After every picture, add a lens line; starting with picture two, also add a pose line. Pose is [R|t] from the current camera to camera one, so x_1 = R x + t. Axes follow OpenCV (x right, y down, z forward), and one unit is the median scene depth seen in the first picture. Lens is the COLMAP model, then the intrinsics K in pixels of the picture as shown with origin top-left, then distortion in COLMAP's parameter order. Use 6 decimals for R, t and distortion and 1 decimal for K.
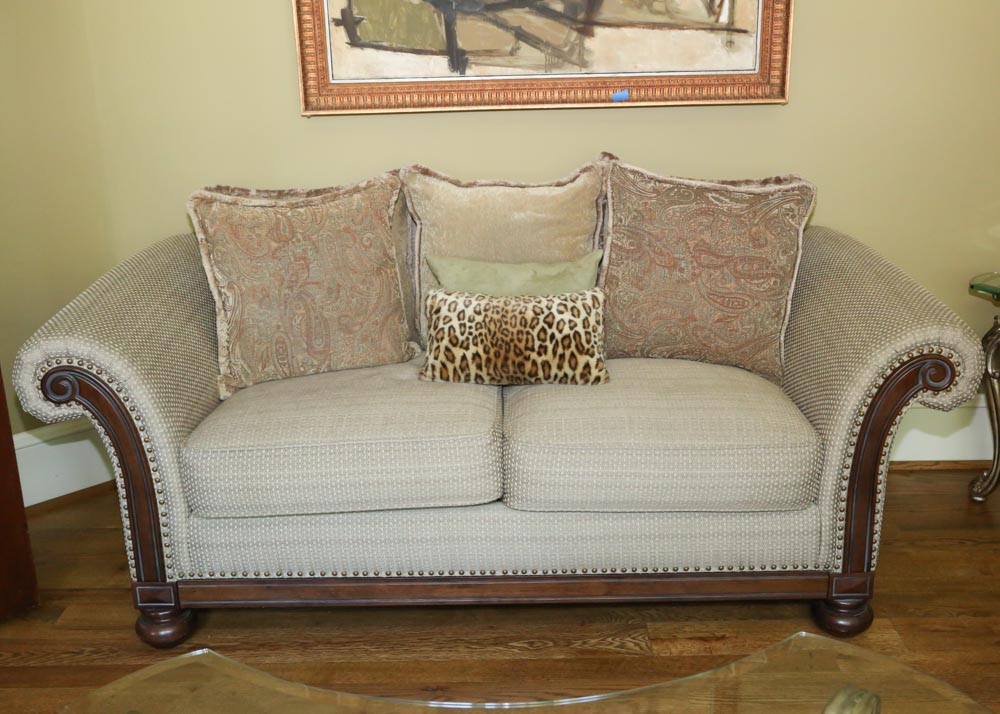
lens RADIAL K [[1007.7, 0, 500.0], [0, 1007.7, 357.0], [0, 0, 1]] dist [-0.007478, 0.019289]
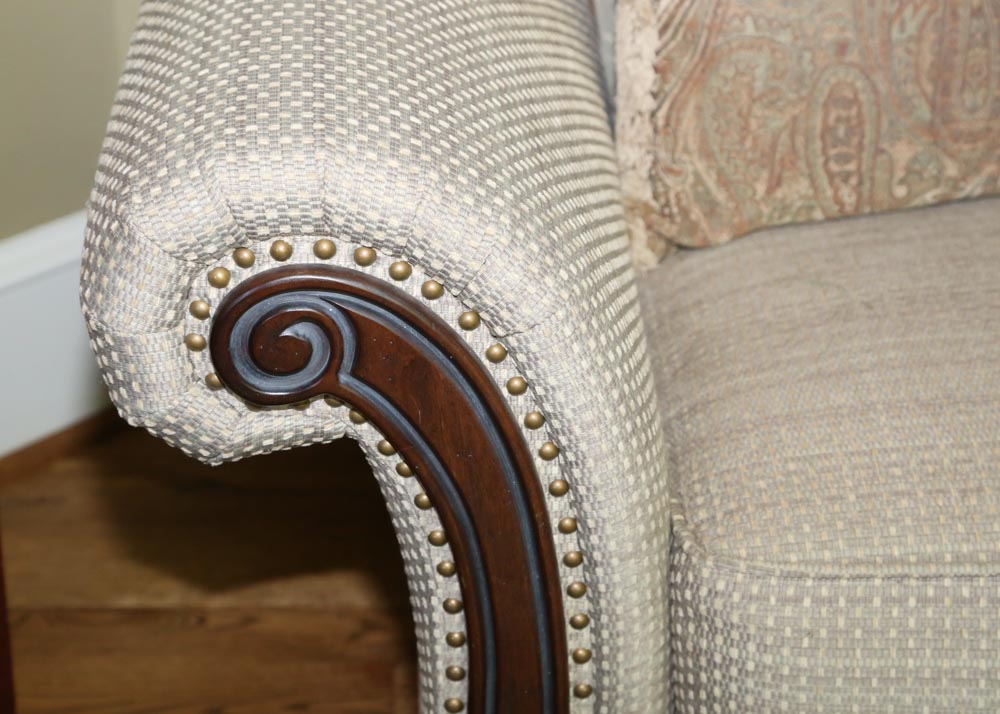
lens RADIAL K [[2063.6, 0, 500.0], [0, 2063.6, 357.0], [0, 0, 1]] dist [0.212346, 0.072381]
pose [[0.999773, 0.020878, 0.004238, -0.318067], [-0.021303, 0.978164, 0.206740, -0.064327], [0.000171, -0.206783, 0.978387, 0.400506]]
